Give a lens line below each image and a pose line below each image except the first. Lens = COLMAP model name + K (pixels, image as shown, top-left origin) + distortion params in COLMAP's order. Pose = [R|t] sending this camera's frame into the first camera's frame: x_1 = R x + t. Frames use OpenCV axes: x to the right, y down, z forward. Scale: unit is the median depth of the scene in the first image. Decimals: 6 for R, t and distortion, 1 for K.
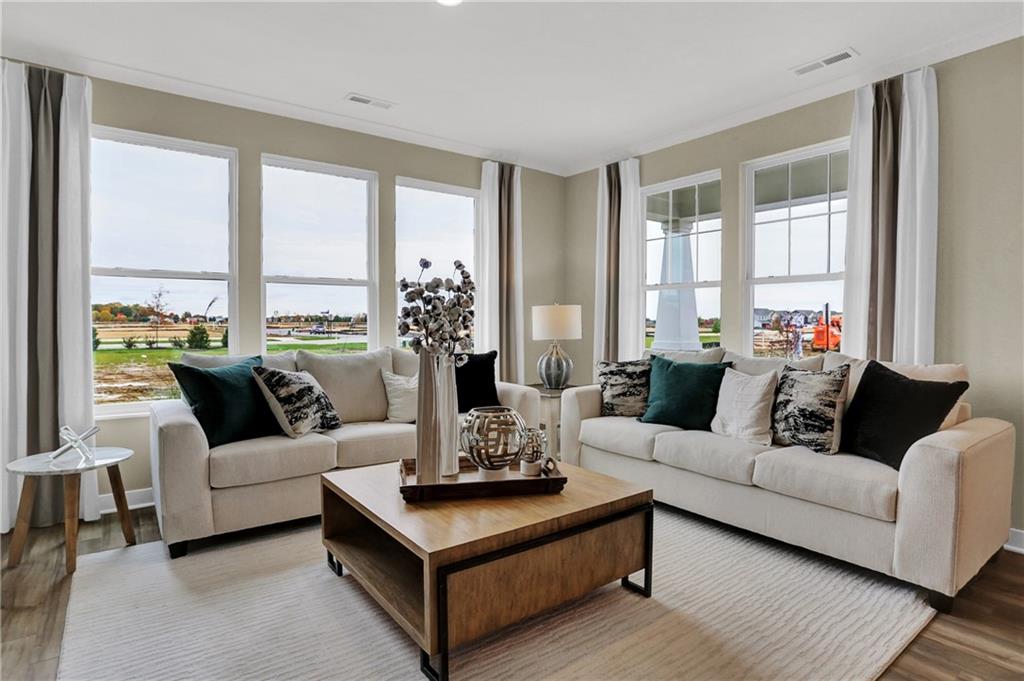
lens RADIAL K [[527.4, 0, 515.5], [0, 527.4, 338.7], [0, 0, 1]] dist [-0.054214, 0.001267]
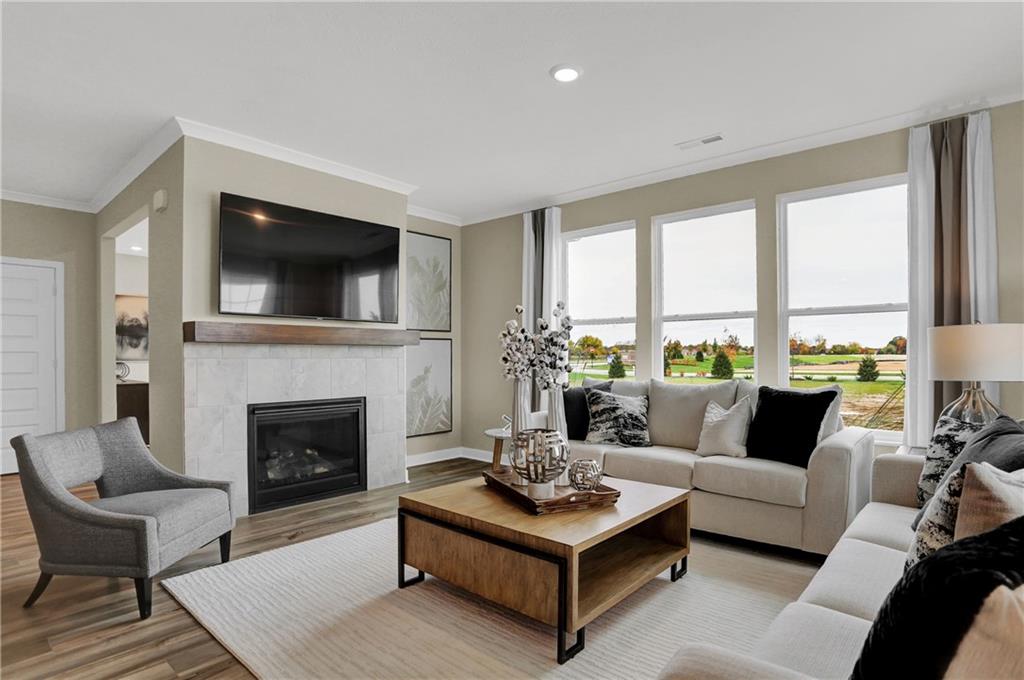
lens RADIAL K [[537.2, 0, 524.3], [0, 537.2, 354.0], [0, 0, 1]] dist [-0.101053, 0.051680]
pose [[0.215677, -0.007149, -0.976439, 0.639190], [-0.025898, 0.999580, -0.013039, -0.009036], [0.976121, 0.028100, 0.215401, 0.419125]]
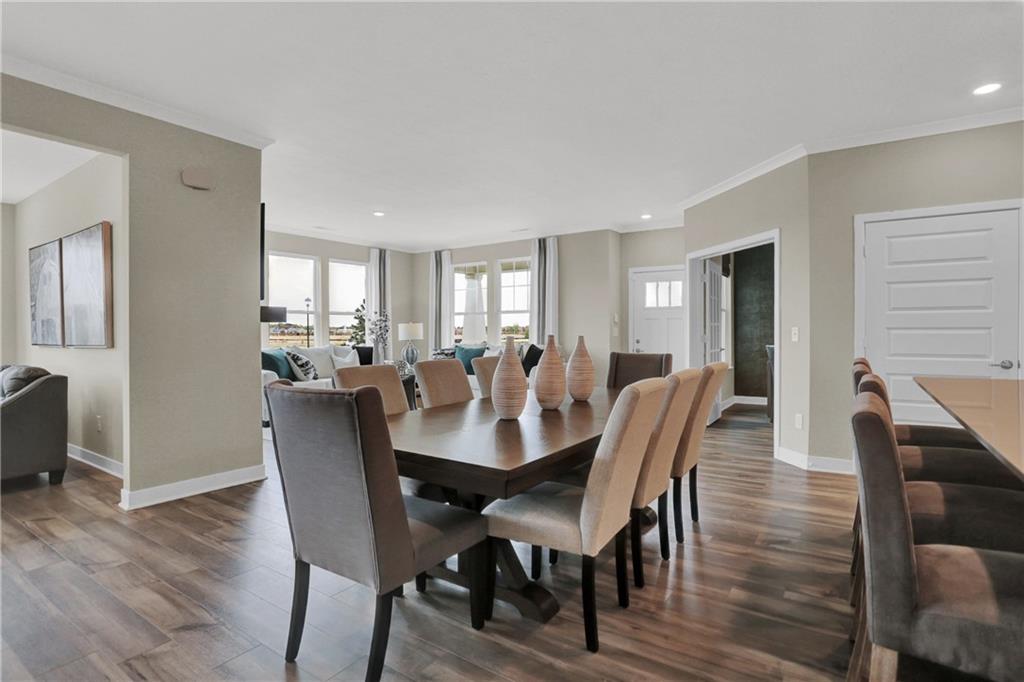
lens RADIAL K [[502.0, 0, 512.0], [0, 502.0, 341.0], [0, 0, 1]] dist [-0.061467, 0.024190]
pose [[0.947656, -0.015122, 0.318936, -0.195828], [0.018346, 0.999806, -0.007108, 0.030179], [-0.318766, 0.012587, 0.947750, -1.100071]]
